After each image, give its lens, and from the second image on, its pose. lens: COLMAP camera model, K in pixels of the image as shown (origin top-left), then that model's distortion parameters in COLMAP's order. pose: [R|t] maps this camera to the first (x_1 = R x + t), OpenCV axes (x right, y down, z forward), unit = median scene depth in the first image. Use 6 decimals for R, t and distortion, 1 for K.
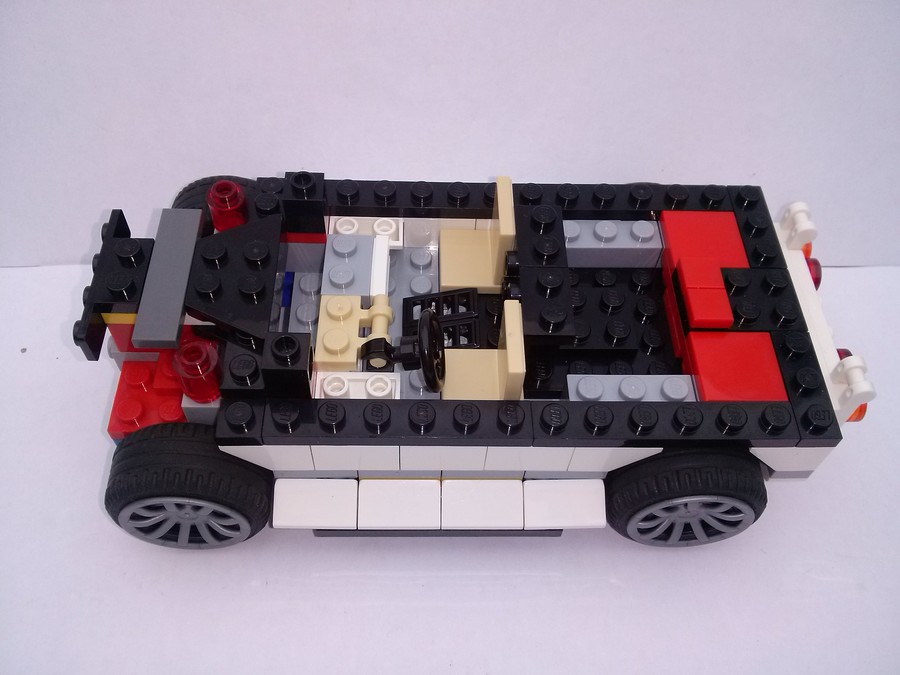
lens RADIAL K [[835.2, 0, 450.3], [0, 835.2, 329.8], [0, 0, 1]] dist [0.004663, -0.015179]
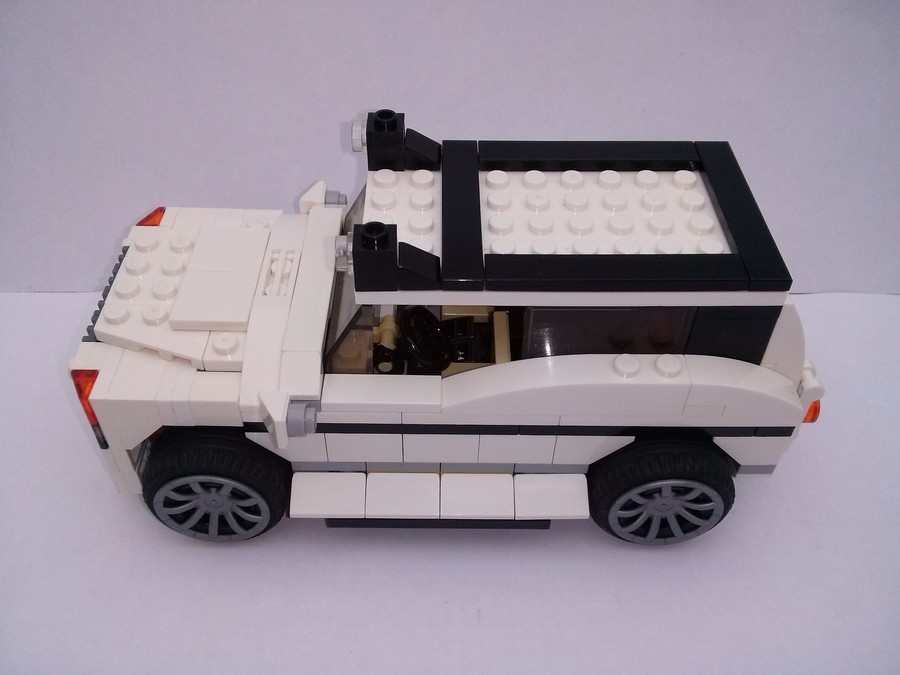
lens RADIAL K [[825.3, 0, 450.0], [0, 825.3, 337.5], [0, 0, 1]] dist [0.013440, -0.005318]
pose [[0.999498, -0.007084, -0.030891, 0.037460], [0.001539, 0.984403, -0.175920, 0.192546], [0.031656, 0.175784, 0.983920, -0.122405]]
